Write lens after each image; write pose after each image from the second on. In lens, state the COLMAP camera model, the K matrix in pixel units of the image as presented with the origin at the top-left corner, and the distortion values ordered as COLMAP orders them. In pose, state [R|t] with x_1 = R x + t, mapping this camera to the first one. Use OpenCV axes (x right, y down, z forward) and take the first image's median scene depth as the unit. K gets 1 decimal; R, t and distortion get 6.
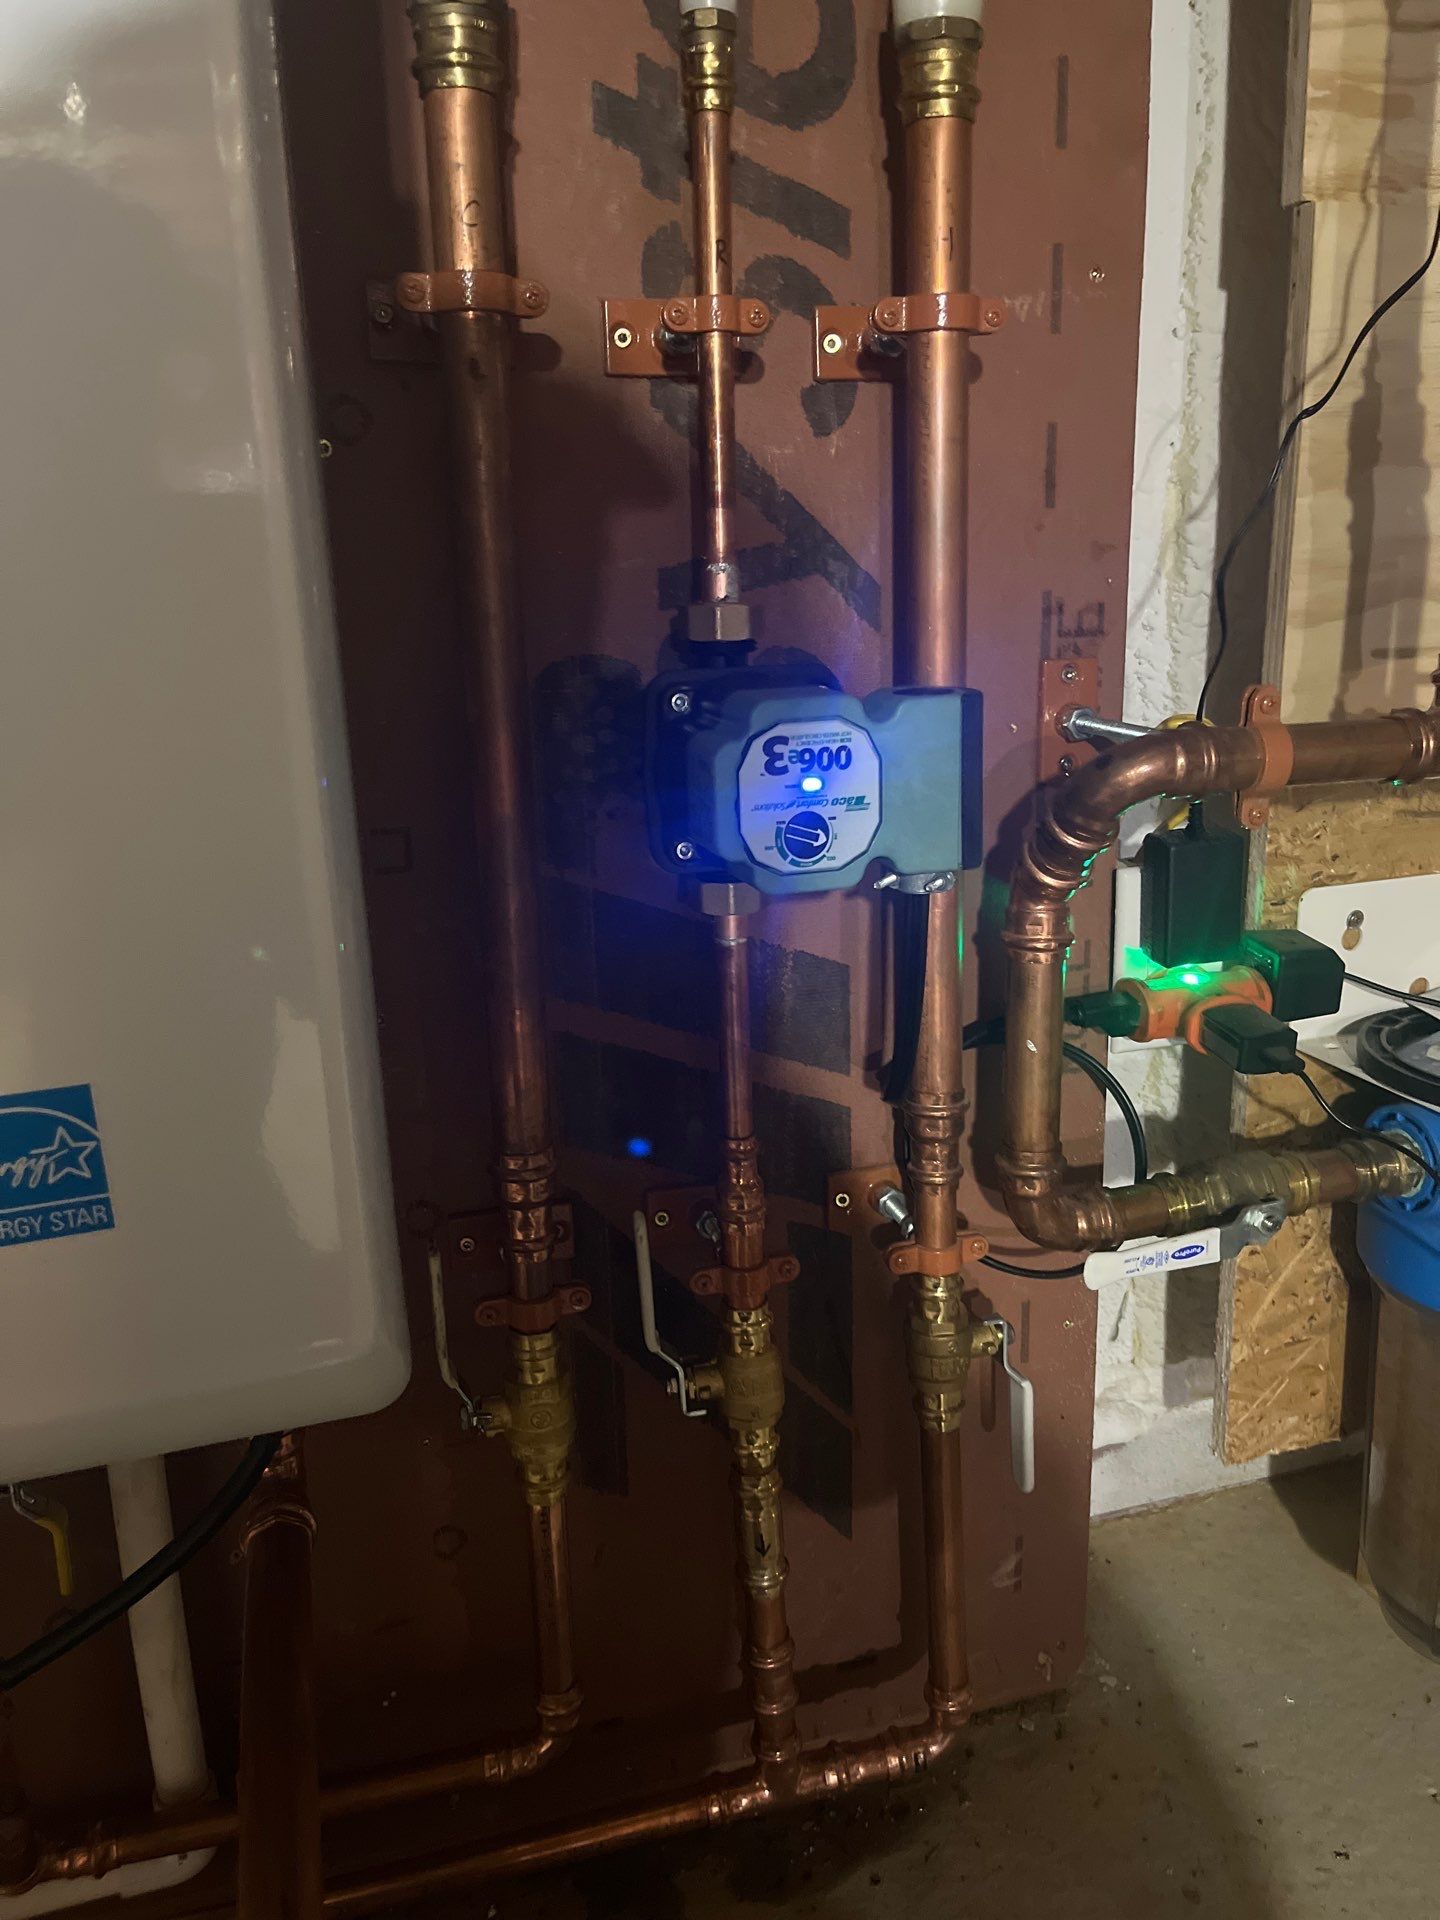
lens RADIAL K [[1457.0, 0, 732.6], [0, 1457.0, 963.9], [0, 0, 1]] dist [0.052834, -0.070471]
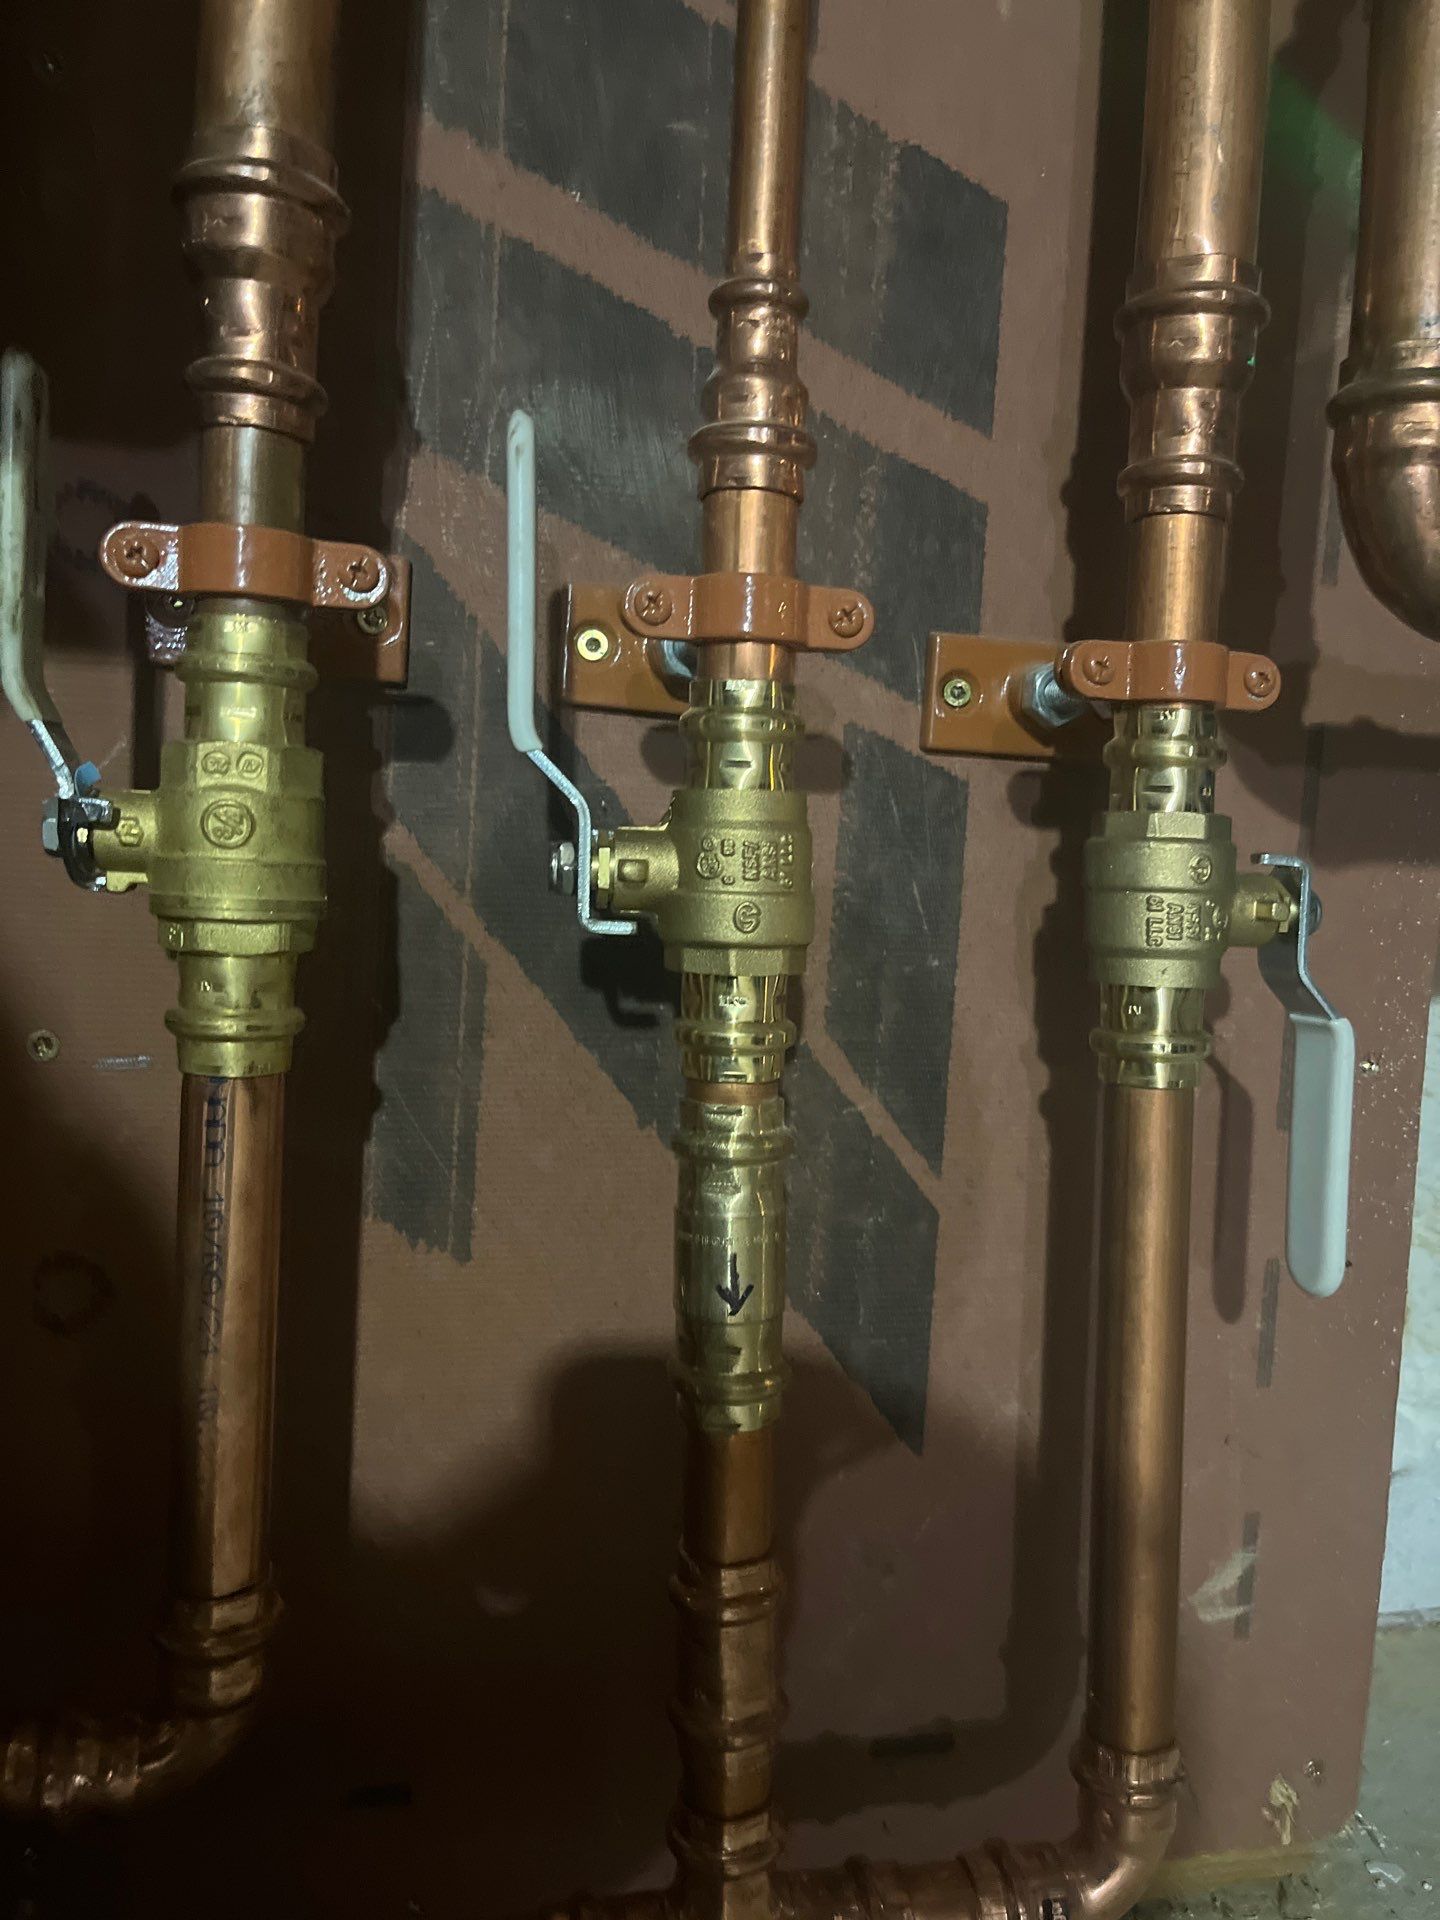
lens RADIAL K [[1457.0, 0, 732.6], [0, 1457.0, 963.9], [0, 0, 1]] dist [0.052834, -0.070471]
pose [[0.995464, 0.083081, -0.046355, 0.030321], [-0.090486, 0.977294, -0.191593, 0.372174], [0.029385, 0.194918, 0.980379, 0.541930]]
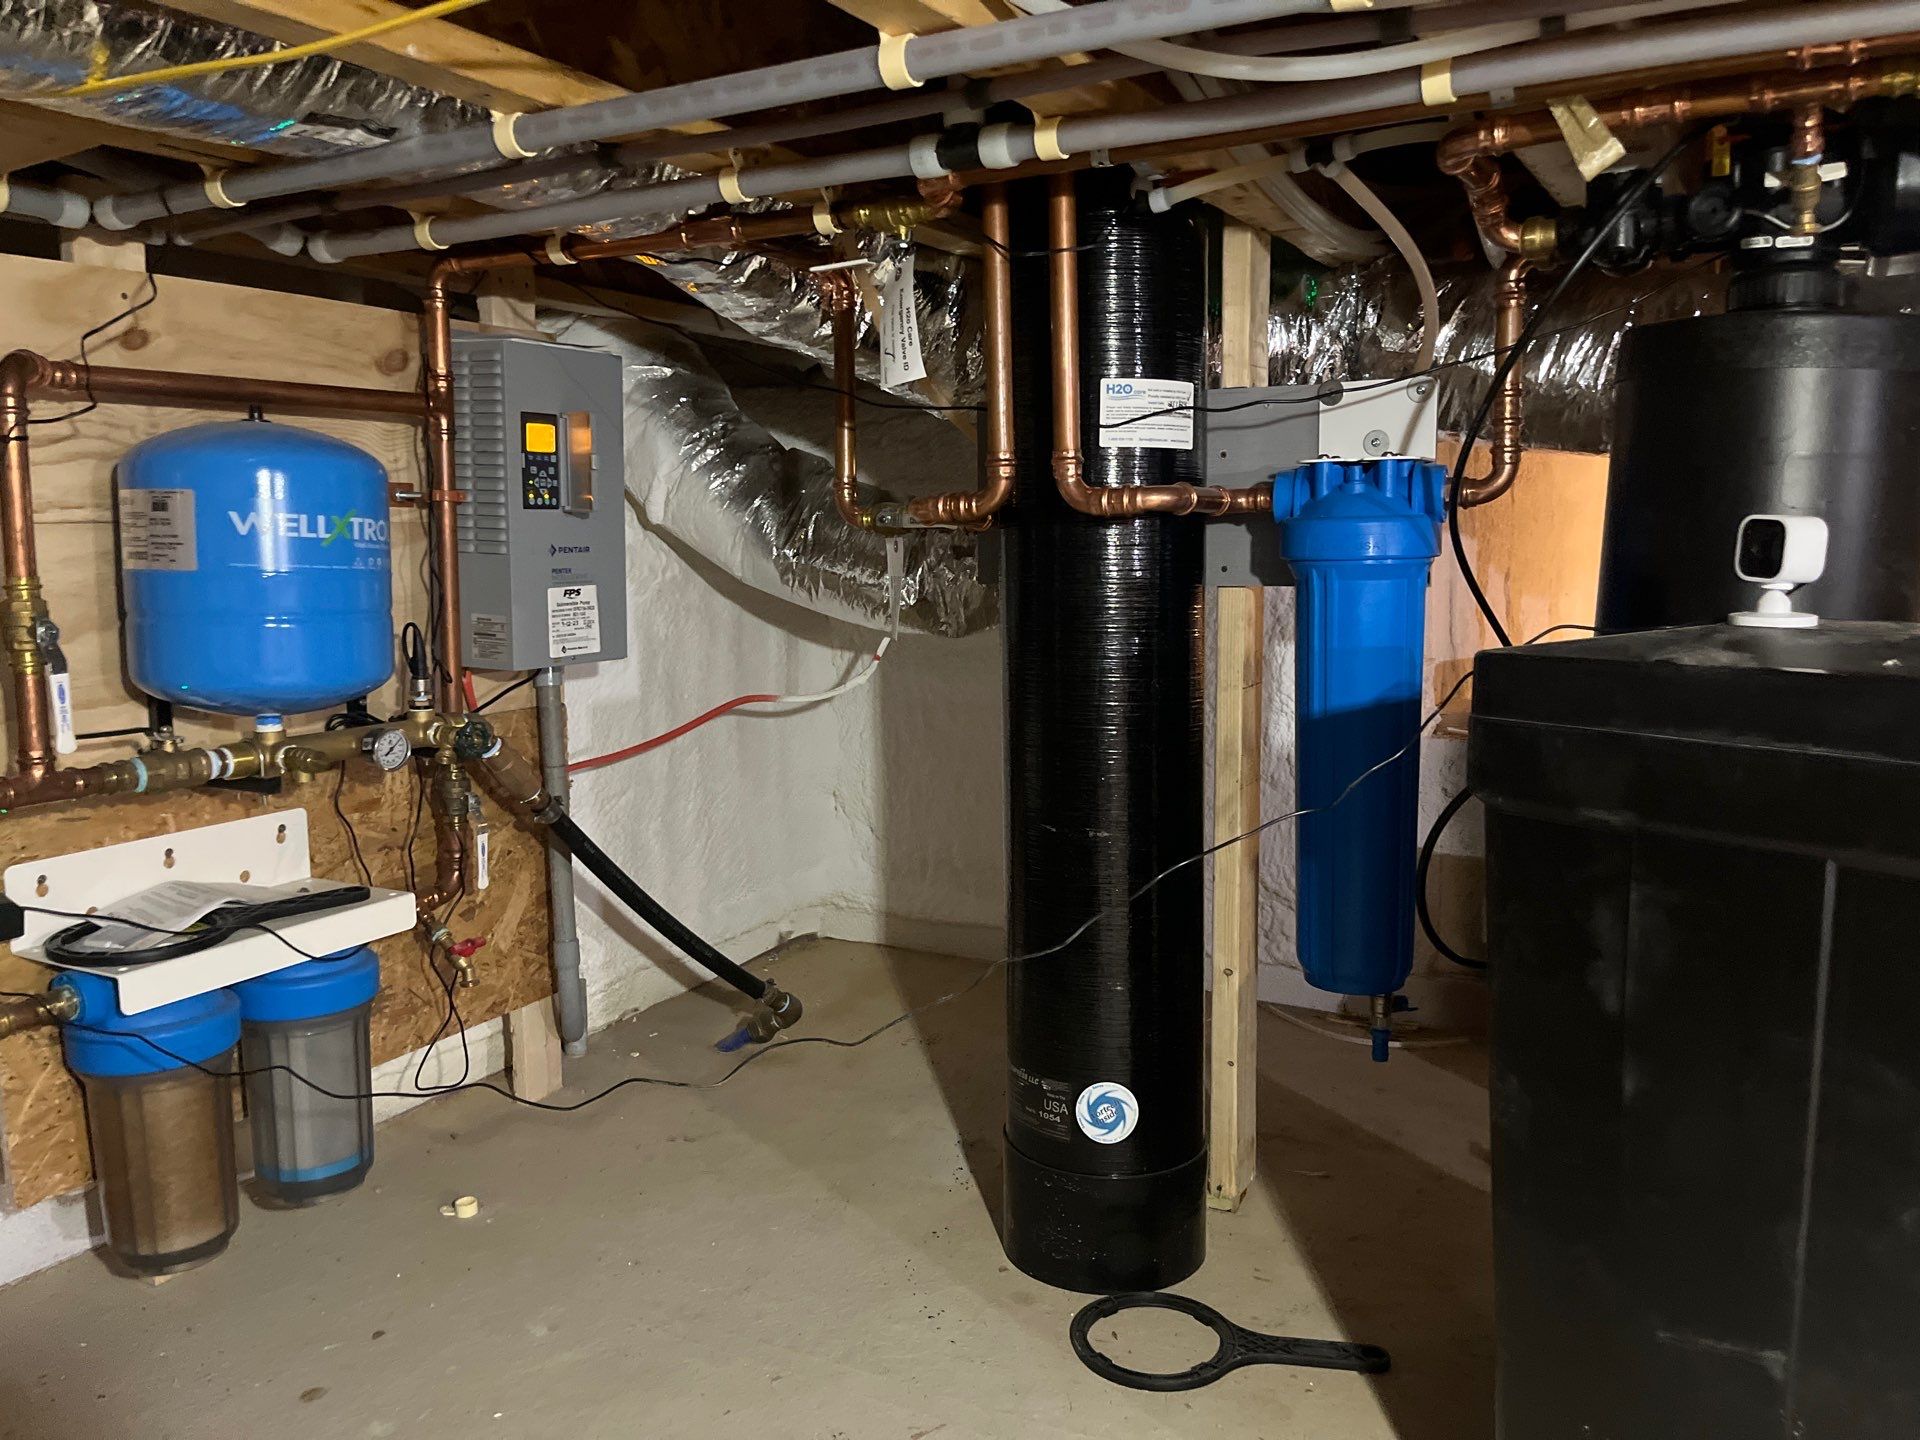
lens RADIAL K [[1434.4, 0, 962.6], [0, 1434.4, 726.4], [0, 0, 1]] dist [0.043631, -0.089313]
pose [[0.707591, -0.068114, 0.703332, -0.014796], [0.171352, 0.982175, -0.077270, 0.128806], [-0.685532, 0.175193, 0.706650, -1.202965]]
